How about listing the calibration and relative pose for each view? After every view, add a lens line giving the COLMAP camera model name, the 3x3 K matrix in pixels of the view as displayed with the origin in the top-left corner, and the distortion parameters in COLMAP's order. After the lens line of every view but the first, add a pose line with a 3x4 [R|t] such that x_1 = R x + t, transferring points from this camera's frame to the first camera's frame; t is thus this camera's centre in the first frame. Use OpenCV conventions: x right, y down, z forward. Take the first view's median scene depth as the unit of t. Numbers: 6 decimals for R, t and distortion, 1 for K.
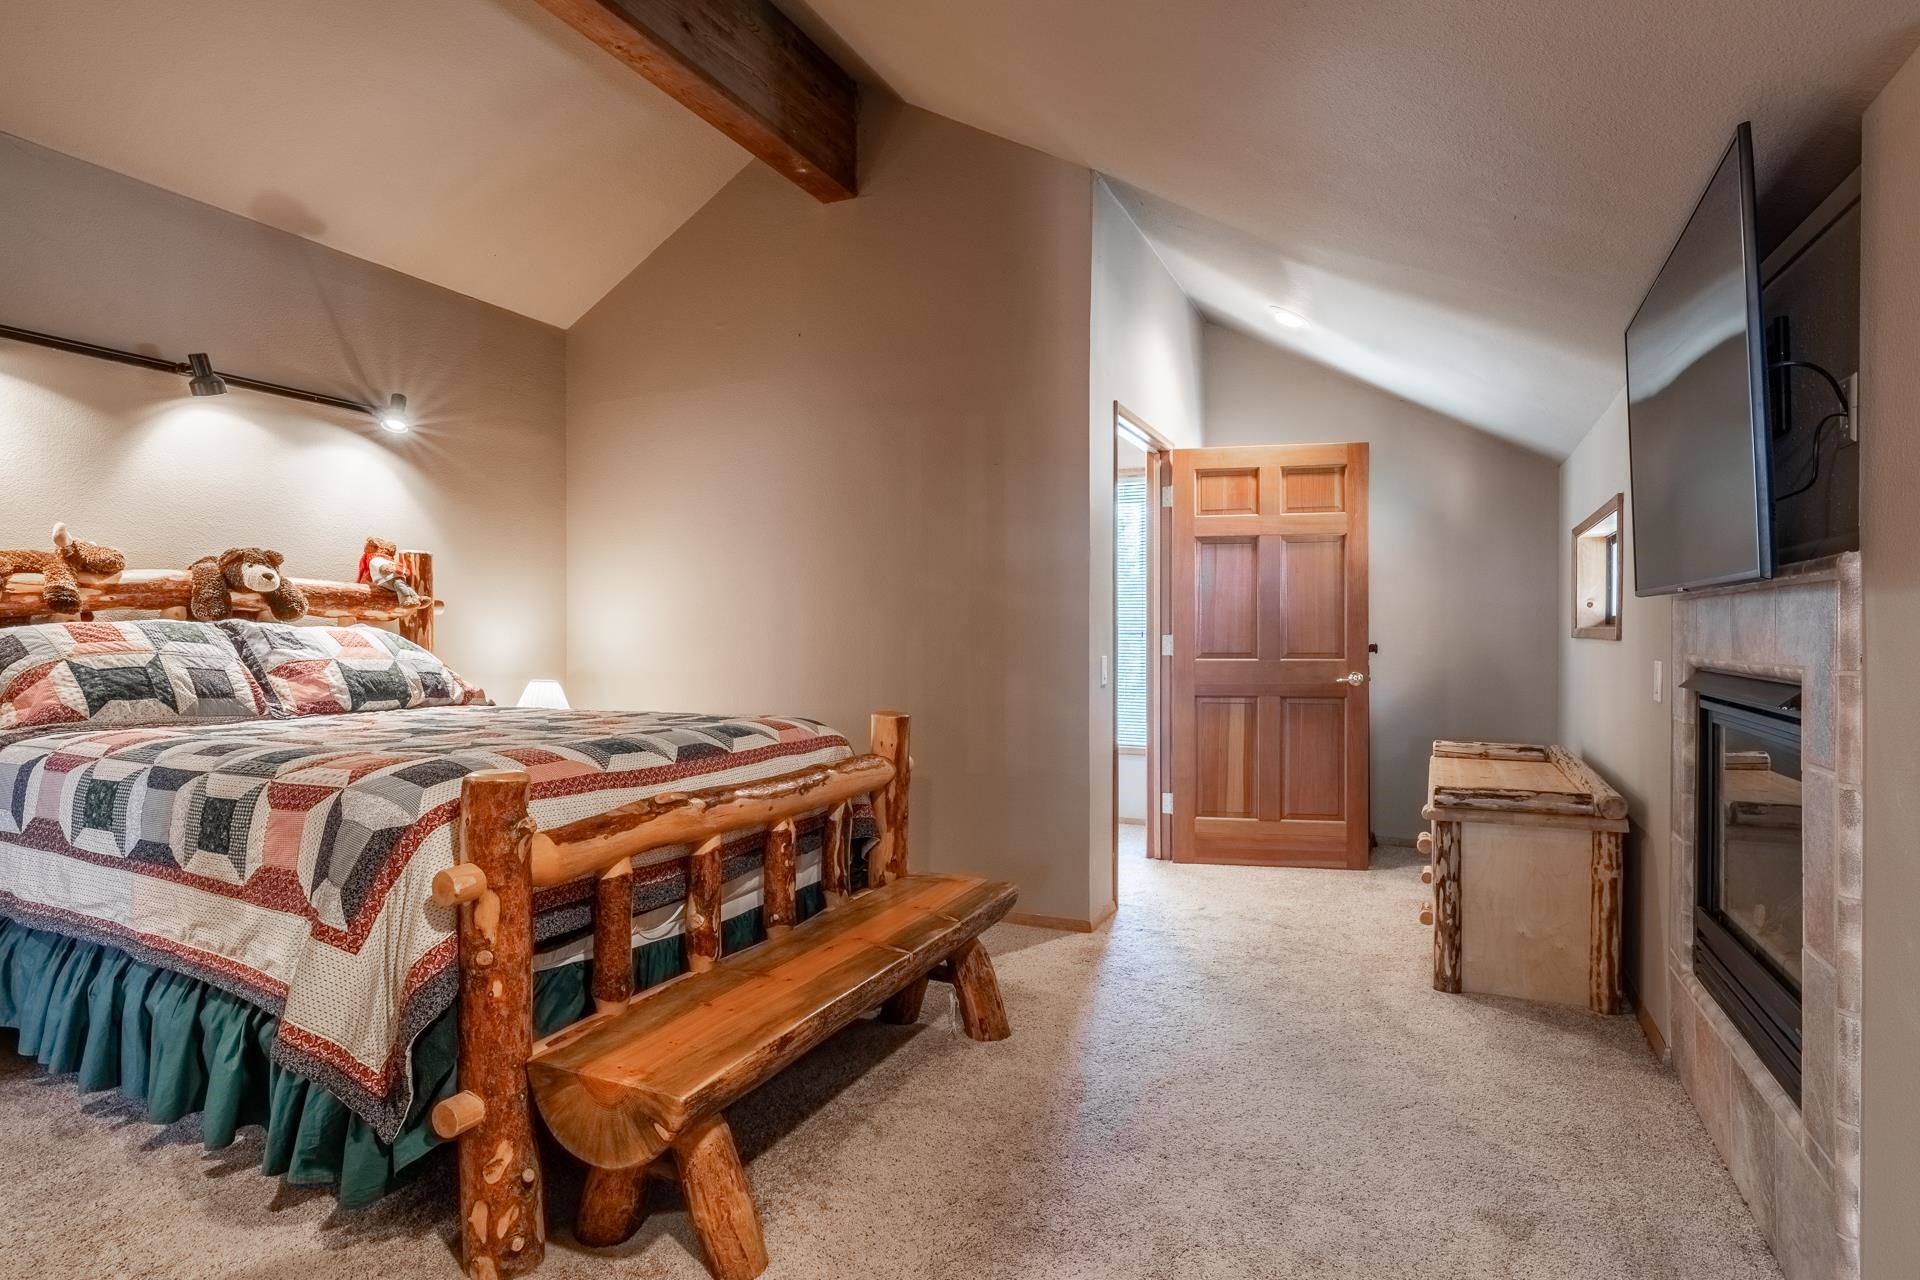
lens RADIAL K [[1020.8, 0, 960.2], [0, 1020.8, 635.9], [0, 0, 1]] dist [-0.001271, -0.002117]
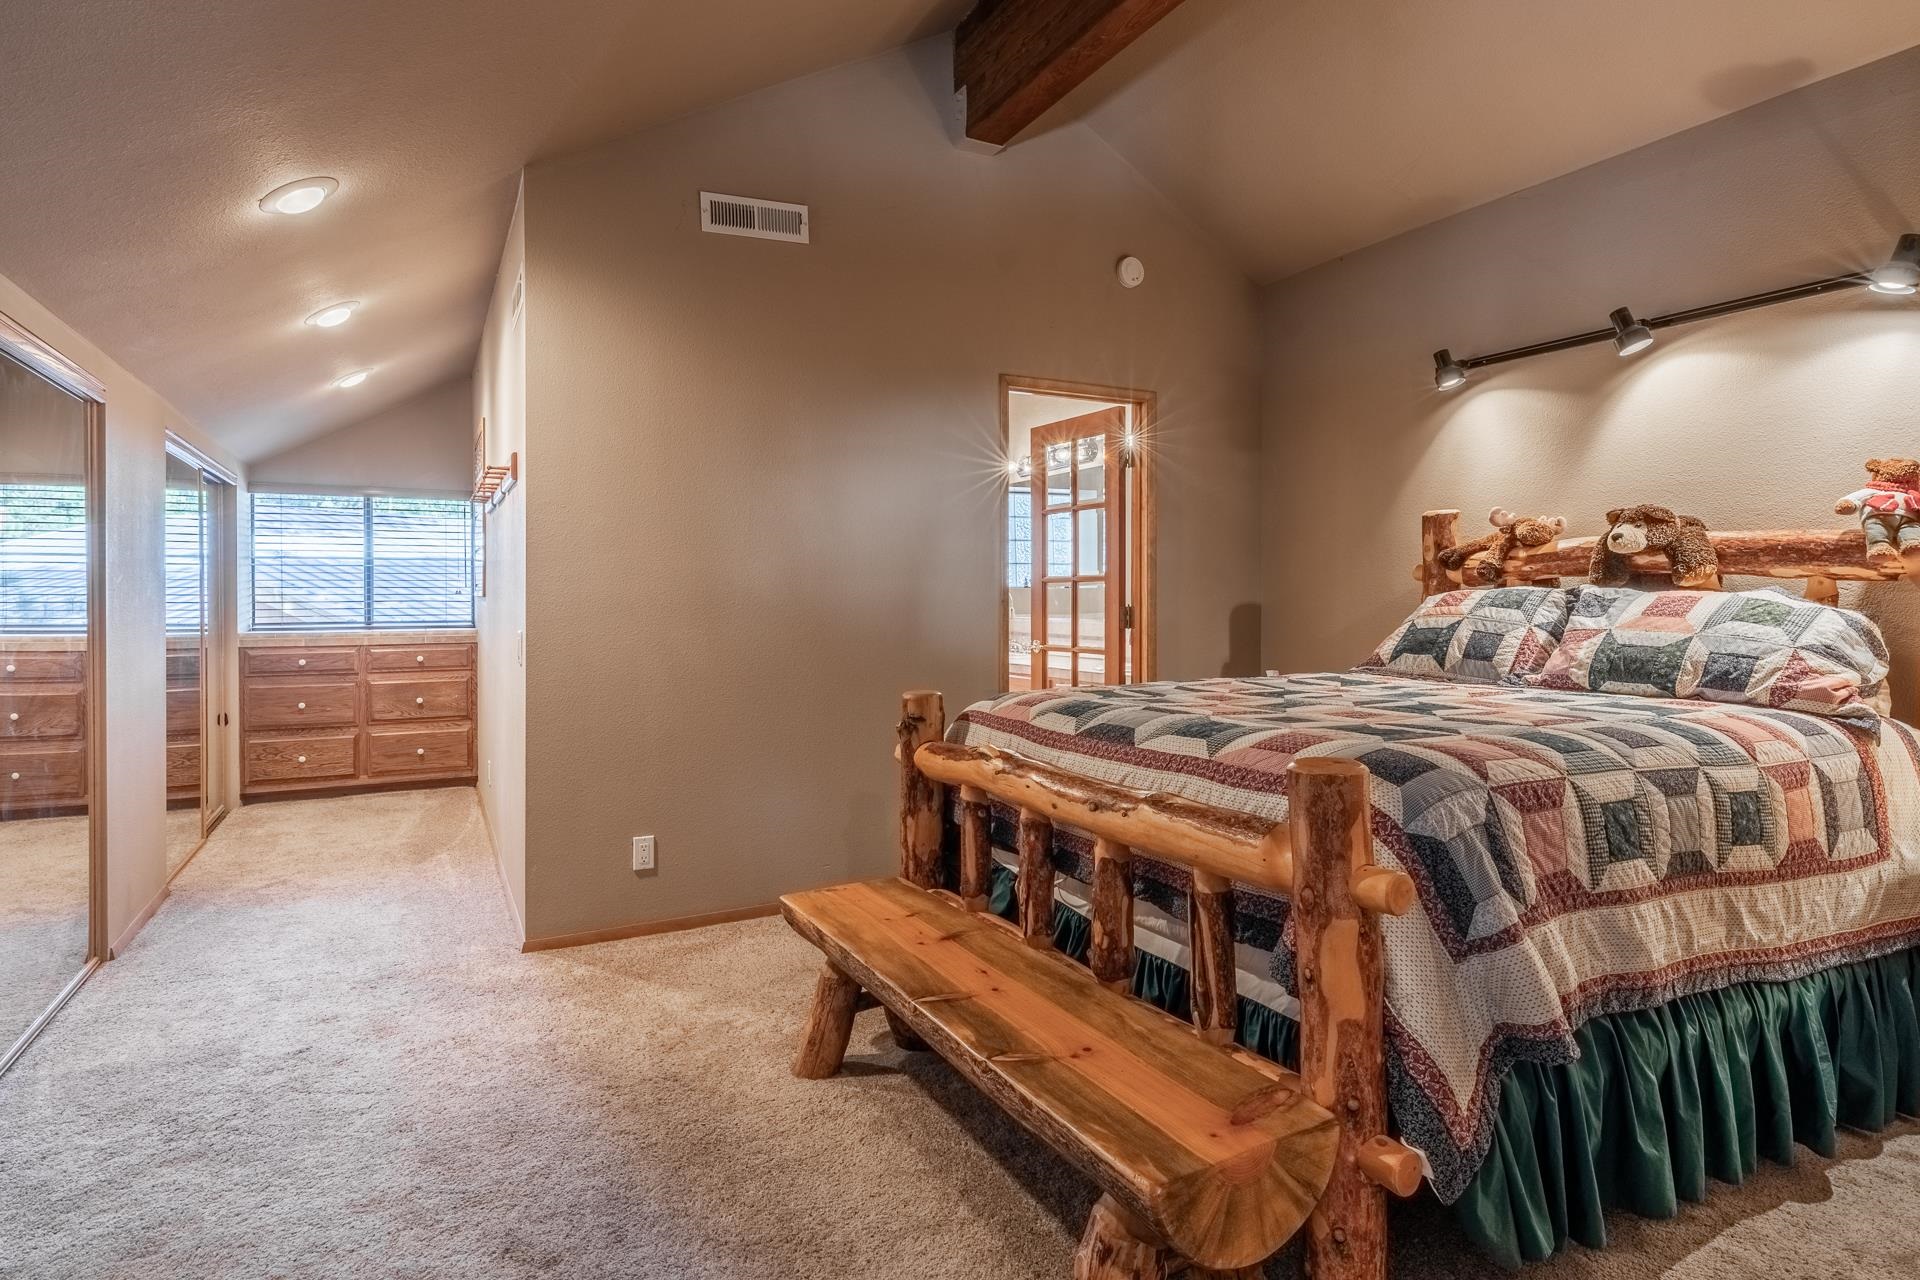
lens RADIAL K [[1020.8, 0, 957.9], [0, 1020.8, 598.5], [0, 0, 1]] dist [-0.001271, -0.002117]
pose [[-0.602889, 0.003720, -0.797816, 0.437804], [0.002485, 0.999993, 0.002785, -0.007620], [0.797821, -0.000304, -0.602894, 1.157257]]
